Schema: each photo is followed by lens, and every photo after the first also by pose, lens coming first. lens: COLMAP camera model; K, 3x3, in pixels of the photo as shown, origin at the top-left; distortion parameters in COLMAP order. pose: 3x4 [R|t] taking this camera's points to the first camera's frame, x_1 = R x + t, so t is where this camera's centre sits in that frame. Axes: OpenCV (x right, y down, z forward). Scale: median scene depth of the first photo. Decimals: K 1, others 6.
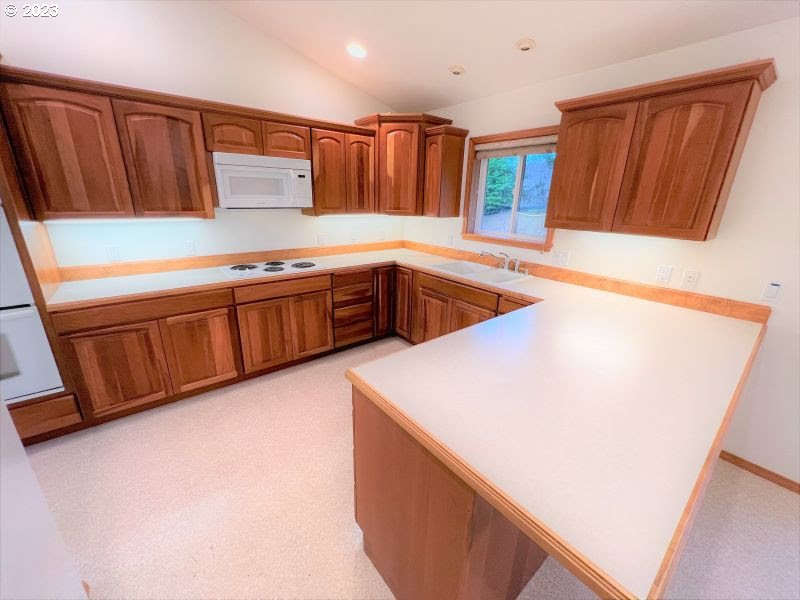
lens RADIAL K [[320.3, 0, 397.6], [0, 320.3, 298.9], [0, 0, 1]] dist [-0.002901, 0.000211]
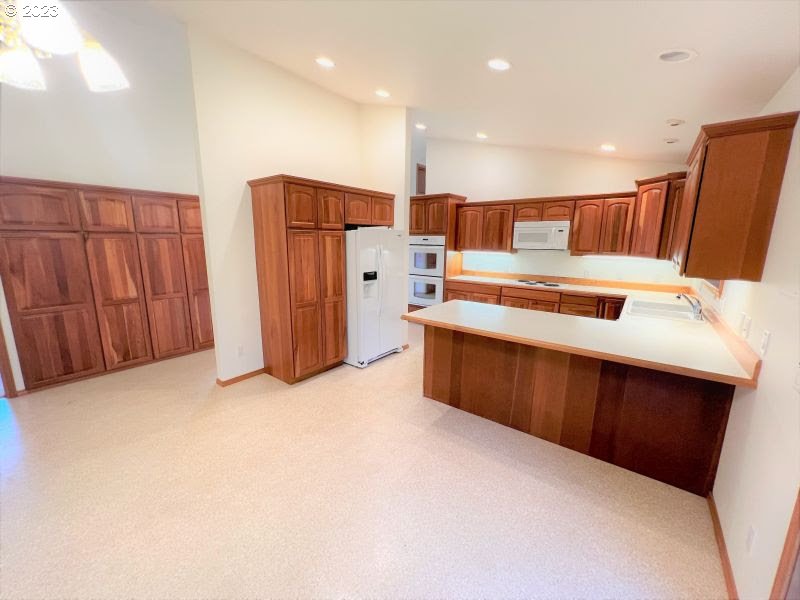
lens RADIAL K [[320.3, 0, 397.6], [0, 320.3, 298.9], [0, 0, 1]] dist [-0.002901, 0.000211]
pose [[0.234407, 0.151021, -0.960337, 1.085834], [-0.310019, 0.947893, 0.073392, 0.078934], [0.921380, 0.280519, 0.269012, -0.096683]]
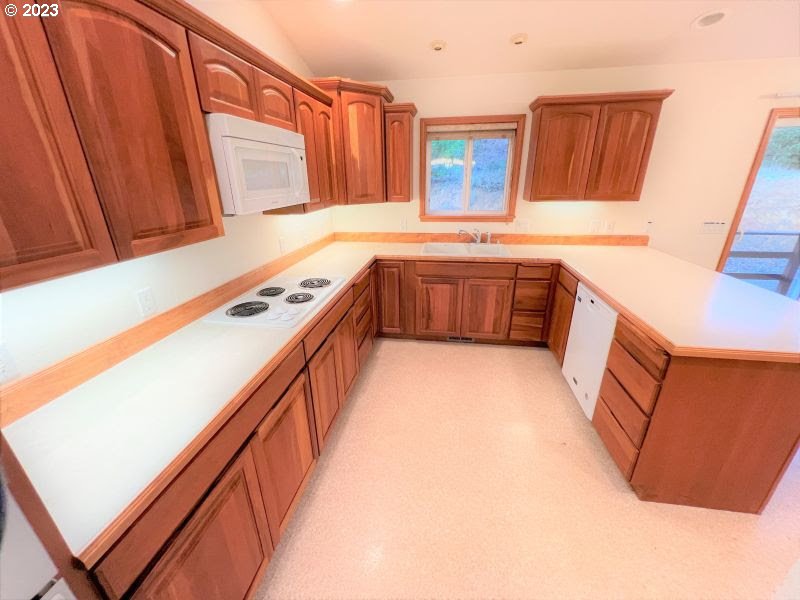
lens RADIAL K [[320.3, 0, 397.6], [0, 320.3, 298.9], [0, 0, 1]] dist [-0.002901, 0.000211]
pose [[0.735800, -0.273341, 0.619583, -0.643887], [0.237091, 0.960995, 0.142399, -0.135922], [-0.634340, 0.042120, 0.771906, 0.333996]]
